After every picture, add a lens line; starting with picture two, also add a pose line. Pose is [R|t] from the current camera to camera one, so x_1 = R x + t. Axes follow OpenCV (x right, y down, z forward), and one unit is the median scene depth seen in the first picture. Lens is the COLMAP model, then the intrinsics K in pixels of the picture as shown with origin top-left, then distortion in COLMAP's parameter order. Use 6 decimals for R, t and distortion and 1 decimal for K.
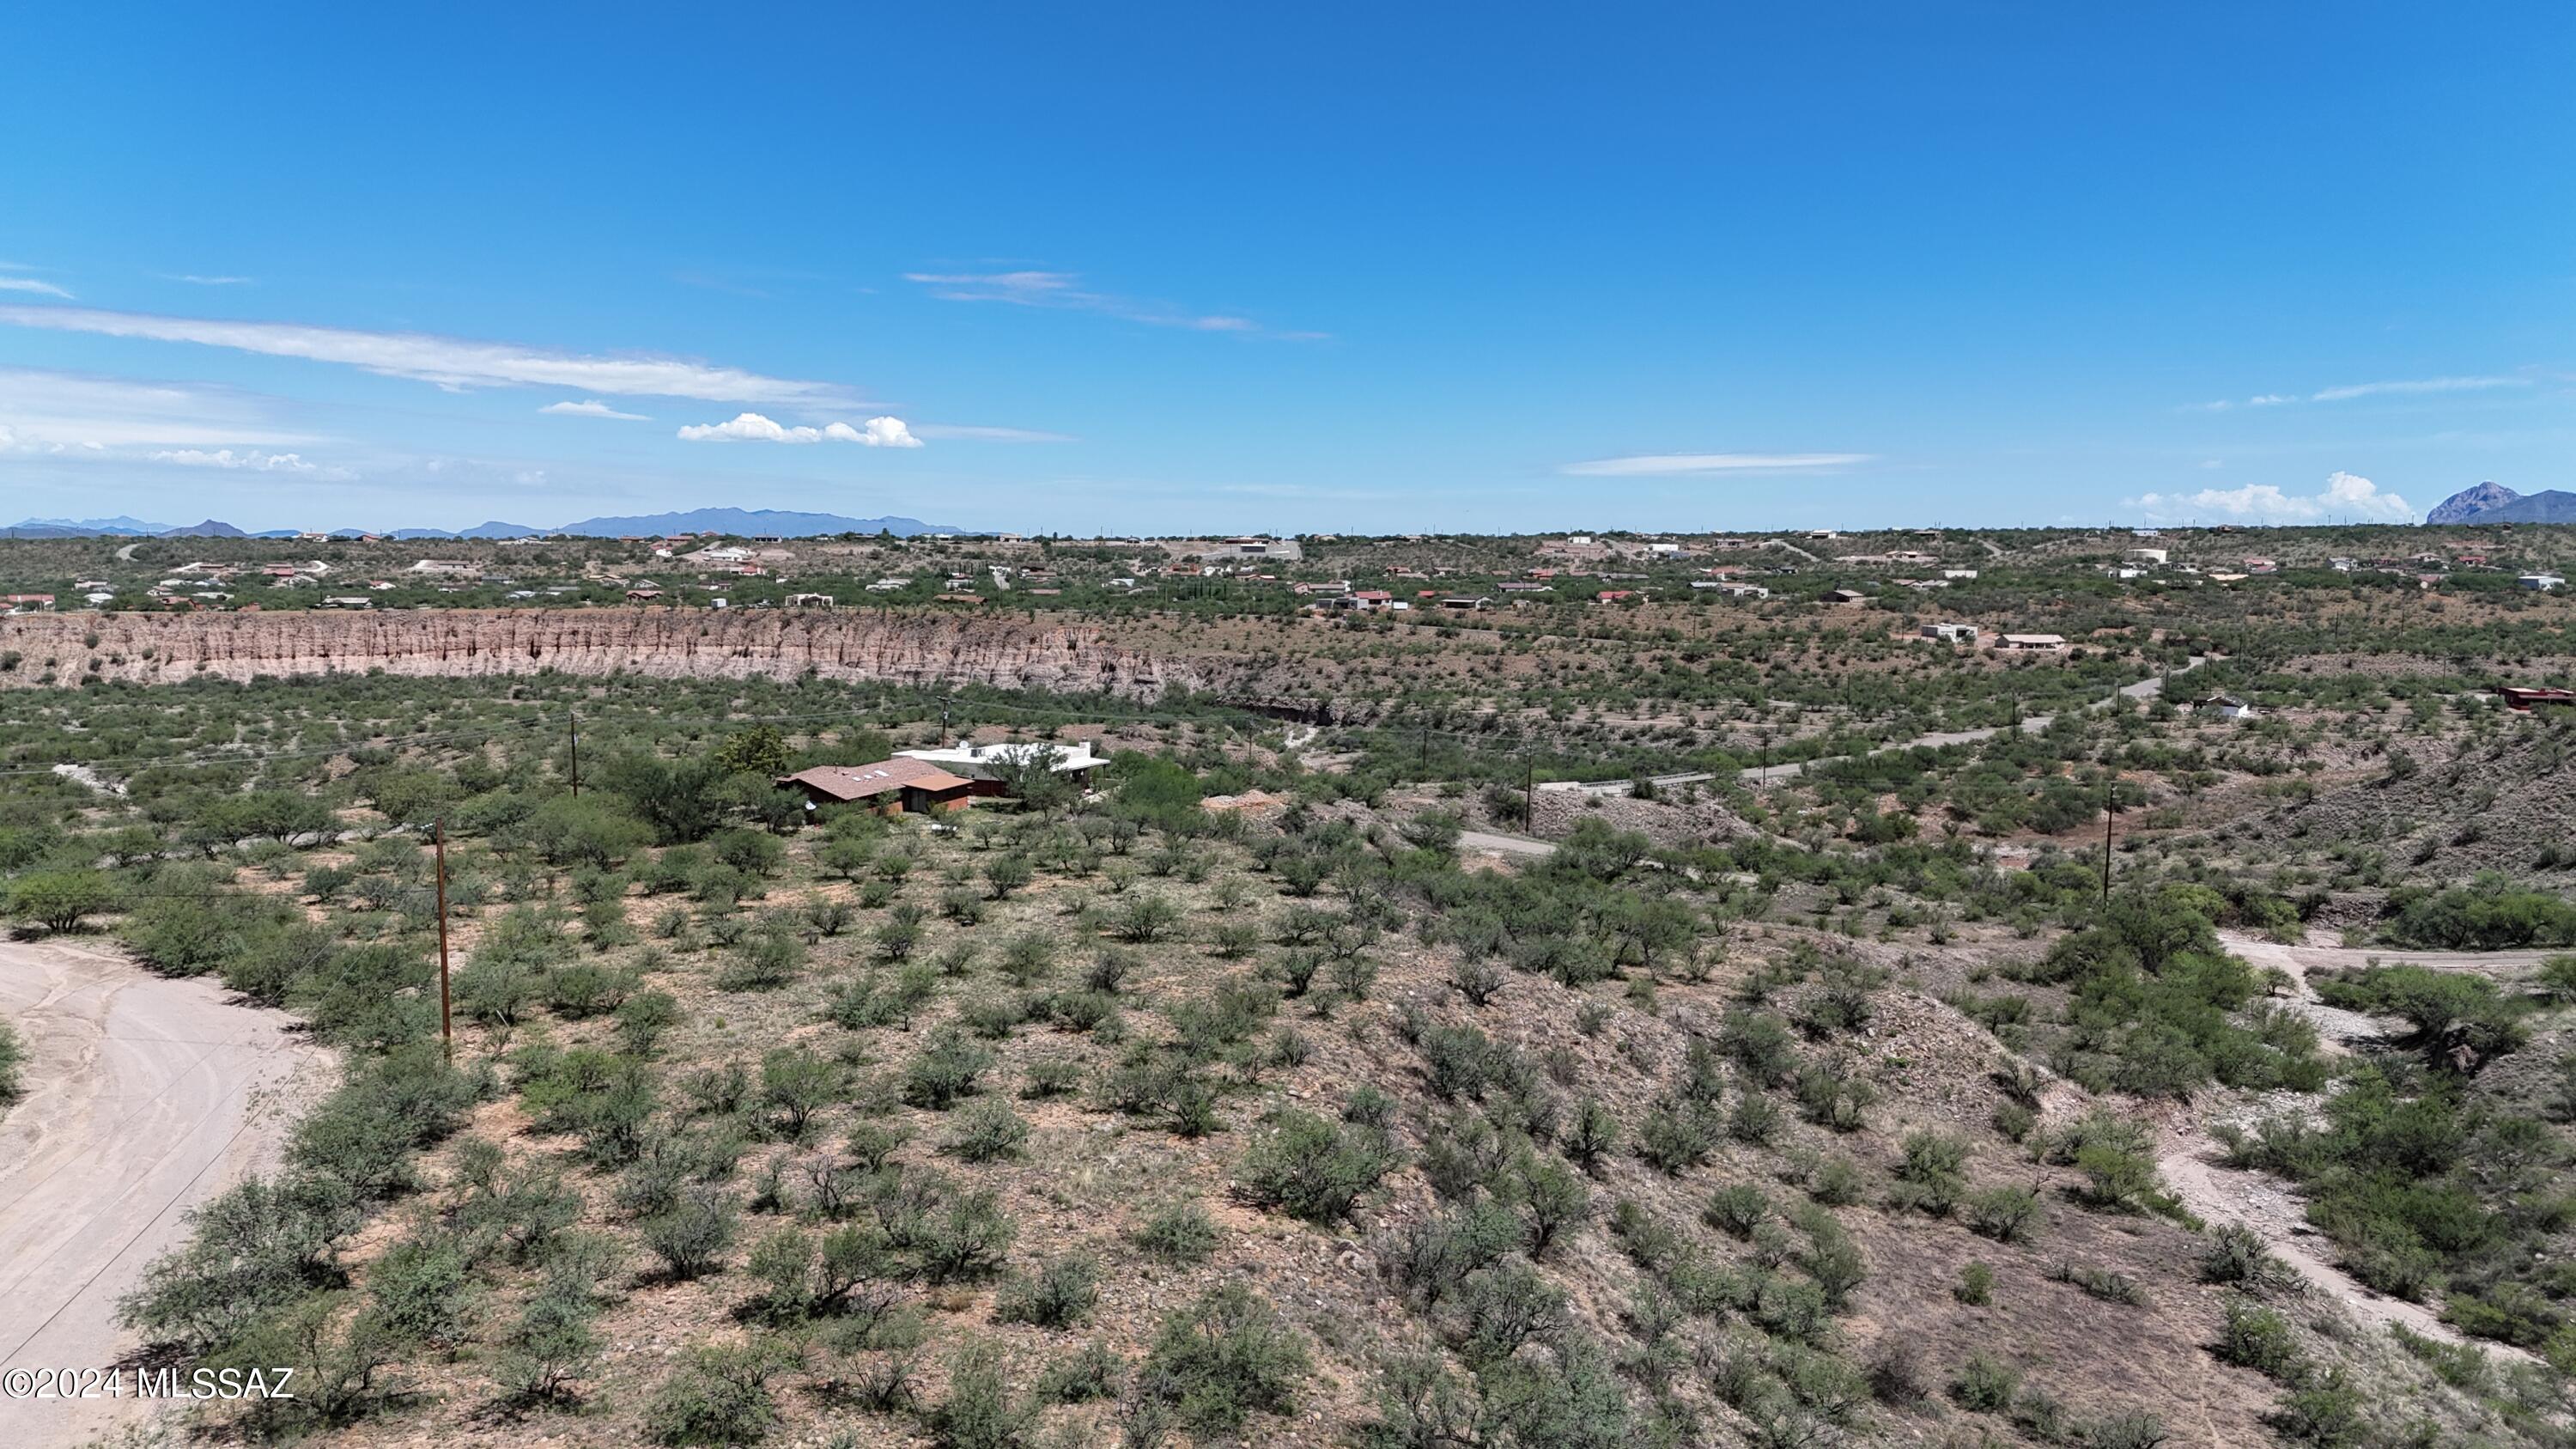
lens RADIAL K [[1879.3, 0, 1269.5], [0, 1879.3, 725.6], [0, 0, 1]] dist [0.081262, -0.076683]
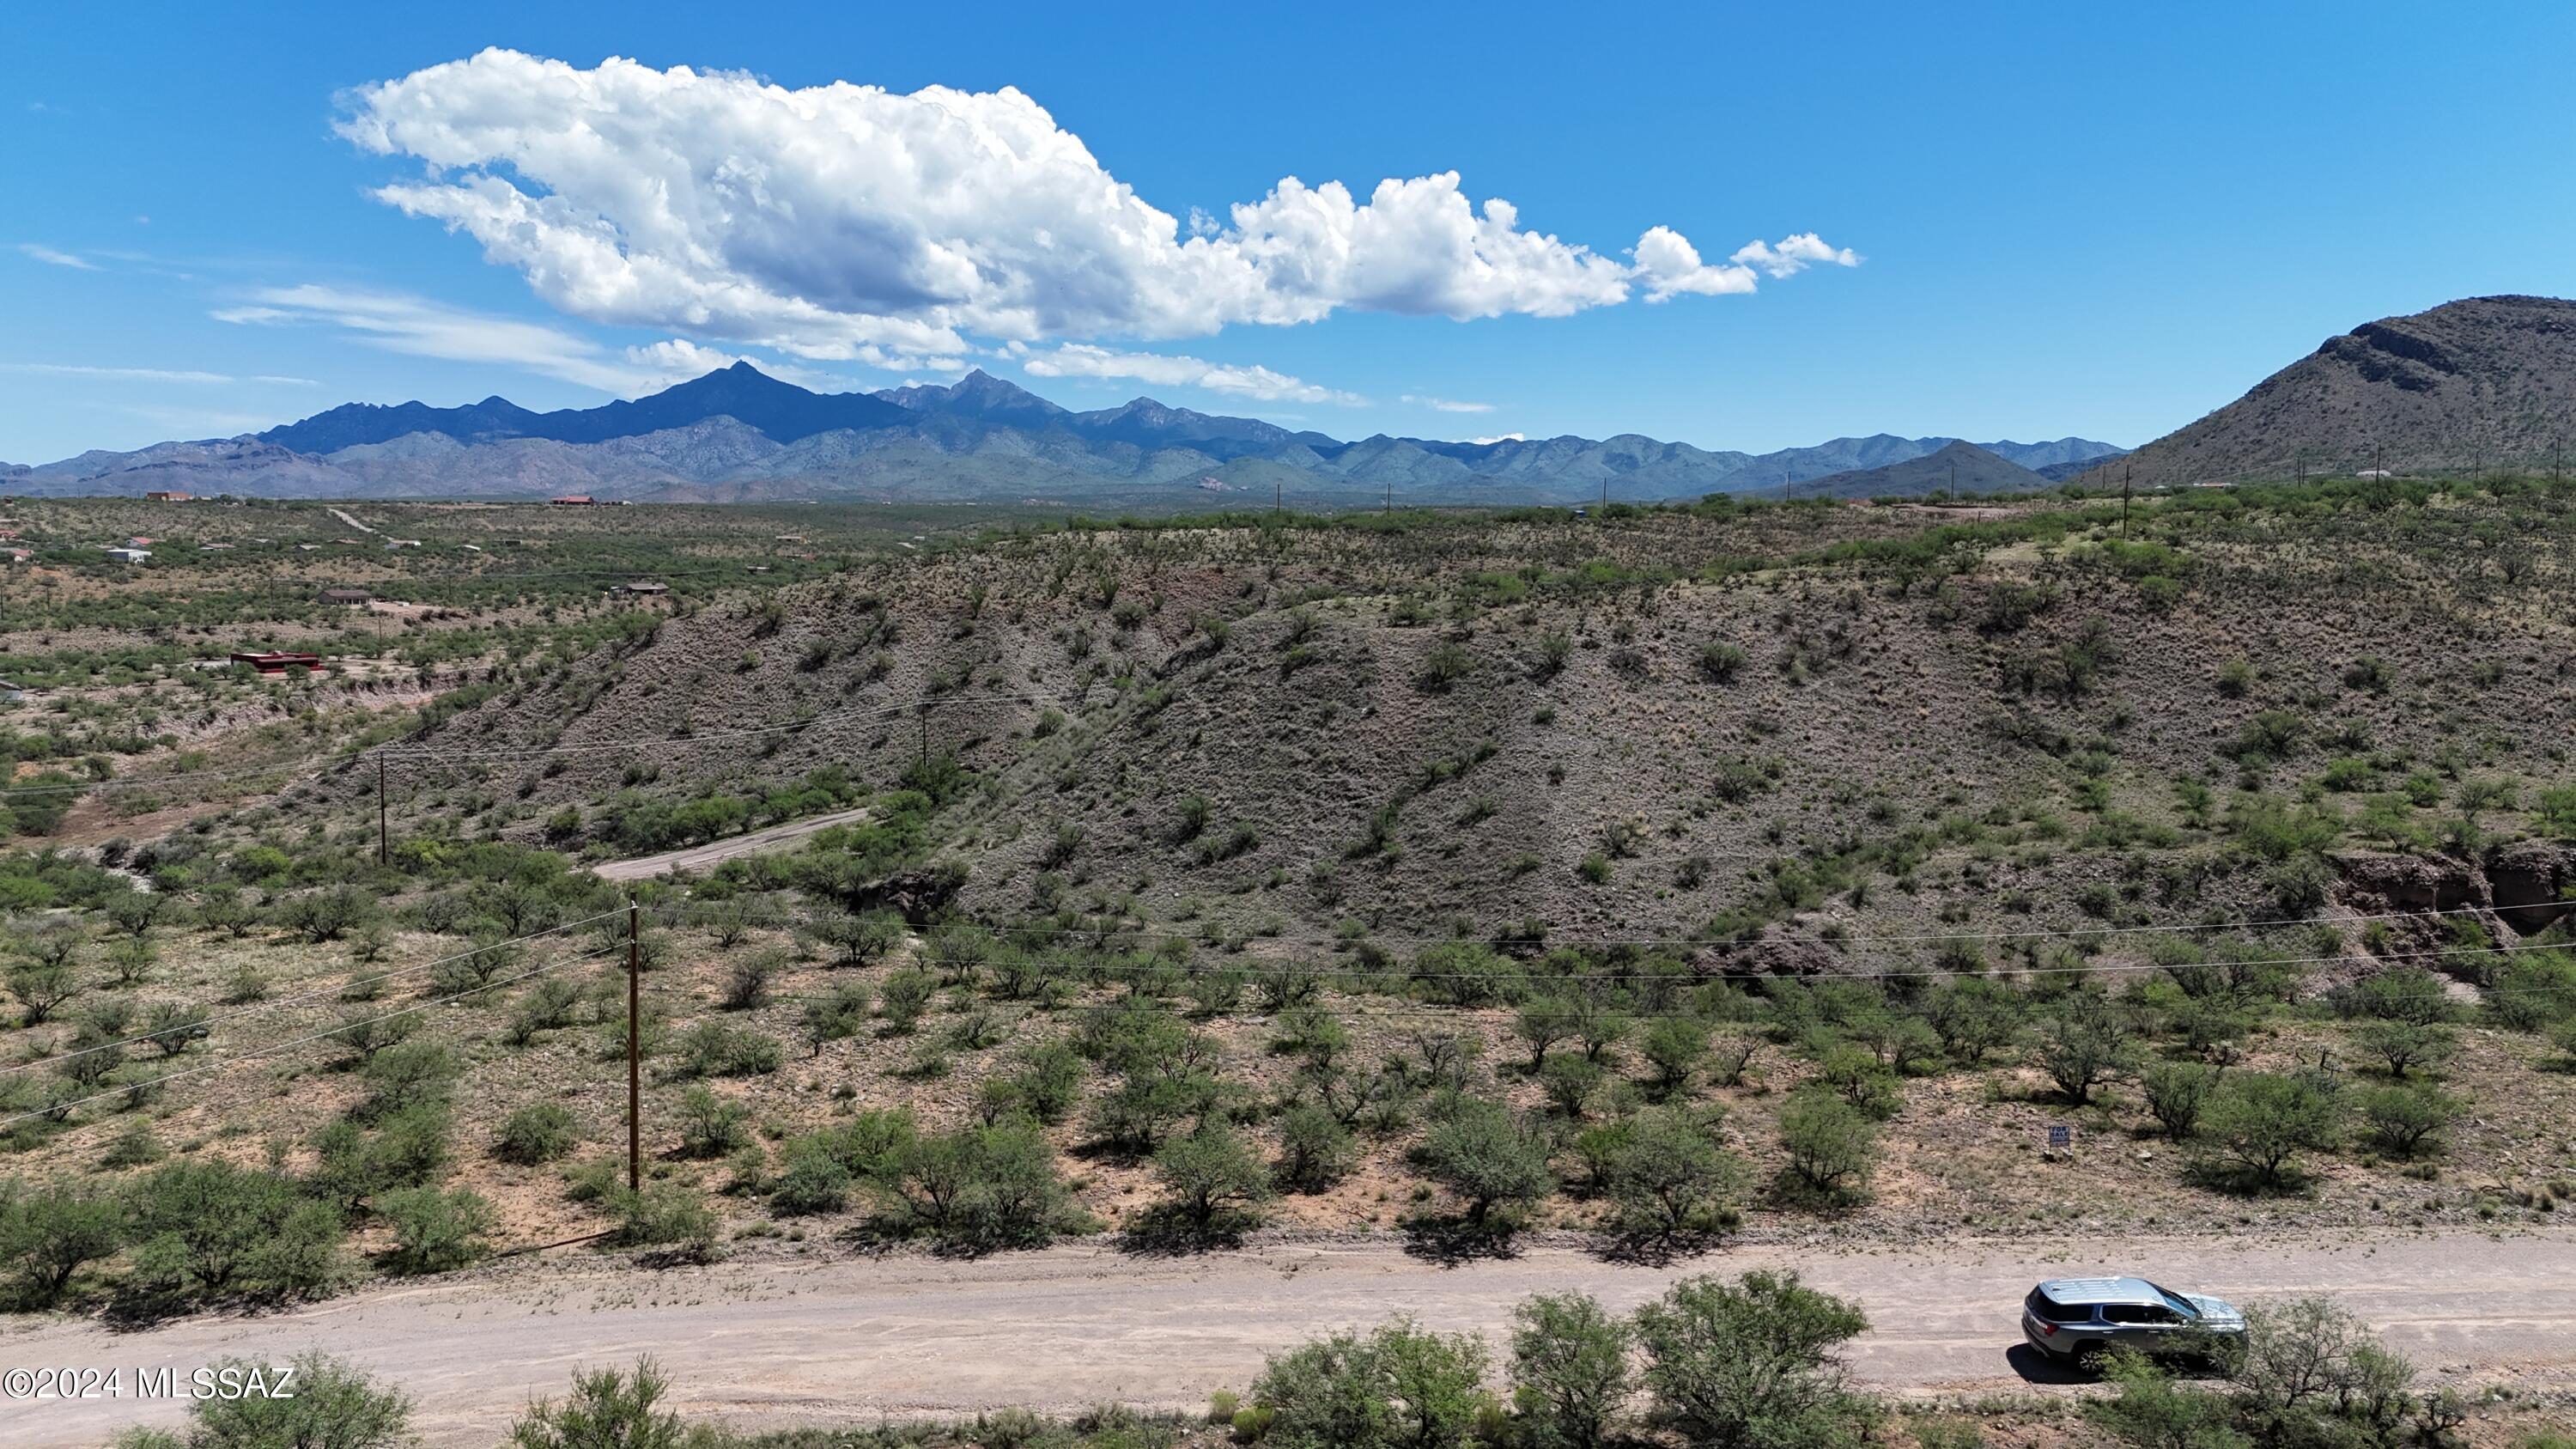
lens RADIAL K [[1879.3, 0, 1282.5], [0, 1879.3, 746.3], [0, 0, 1]] dist [0.081262, -0.076683]
pose [[0.356972, -0.105838, 0.928100, -0.109687], [0.083059, 0.993221, 0.081317, -0.005184], [-0.930415, 0.048059, 0.363343, 0.051585]]
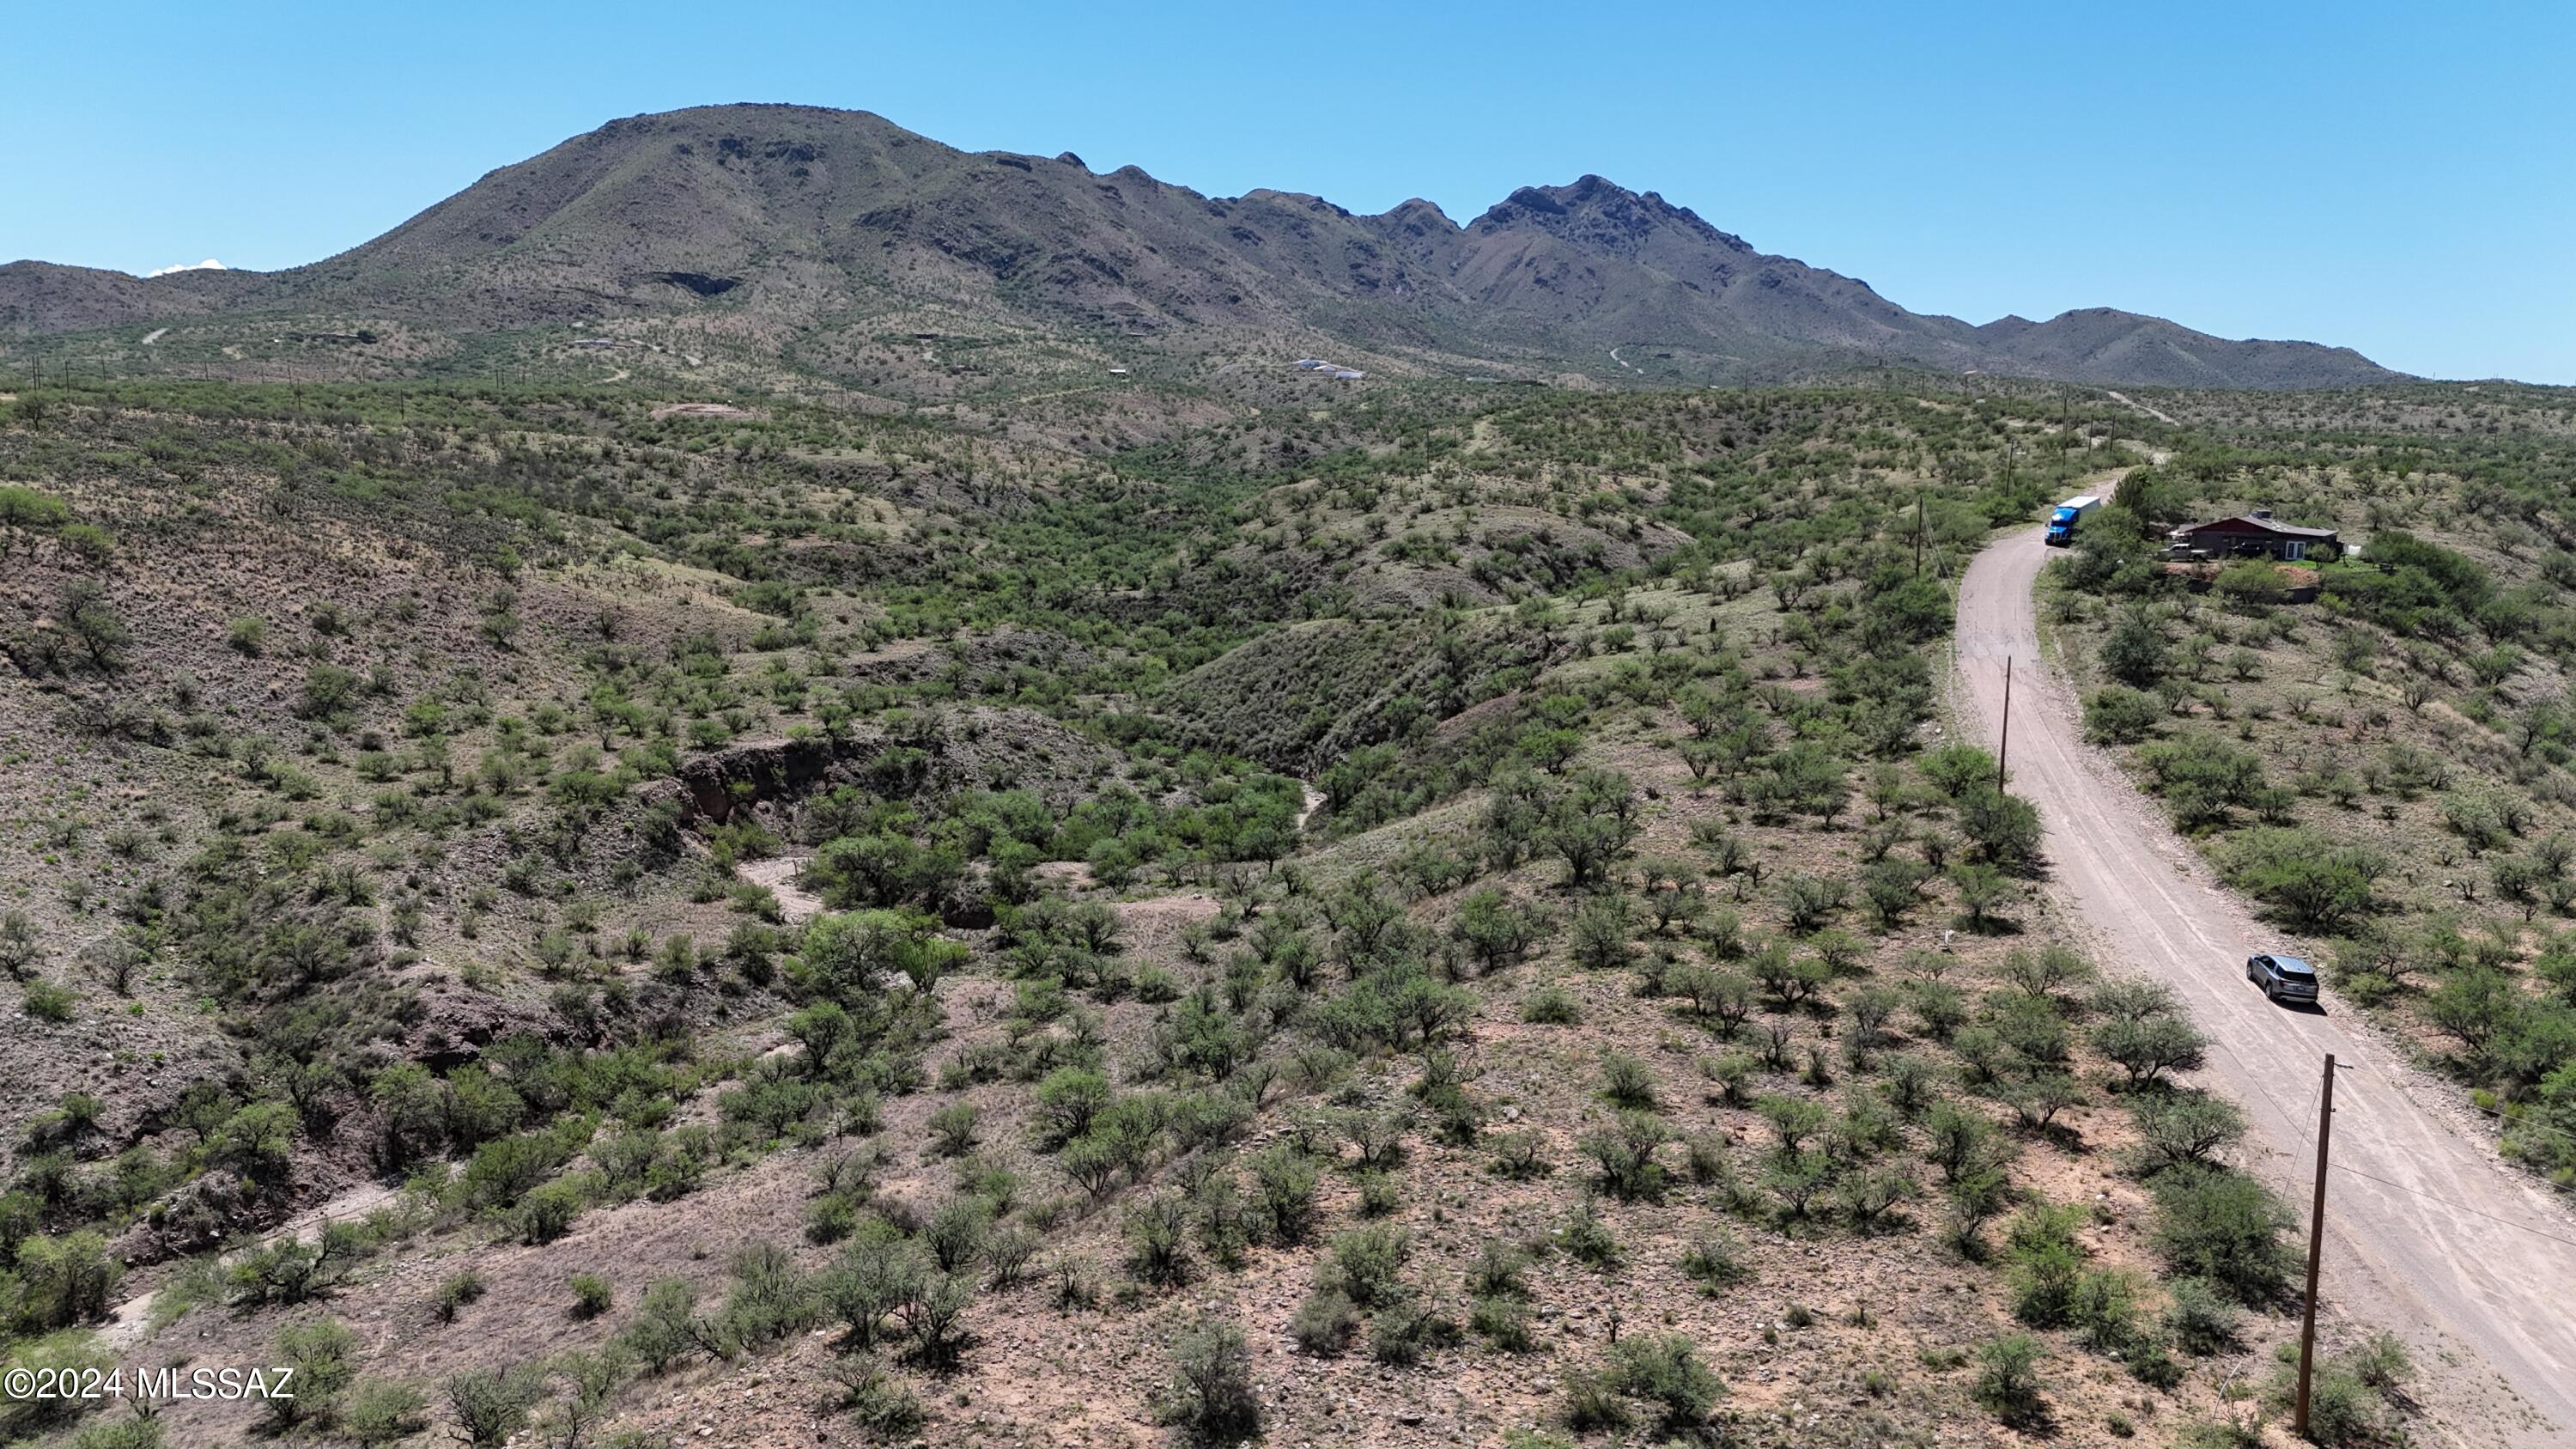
lens RADIAL K [[1879.3, 0, 1282.7], [0, 1879.3, 745.9], [0, 0, 1]] dist [0.081262, -0.076683]
pose [[-0.864386, -0.090765, 0.494570, -0.046464], [0.029542, 0.972708, 0.230146, -0.023069], [-0.501961, 0.213545, -0.838113, 0.181568]]
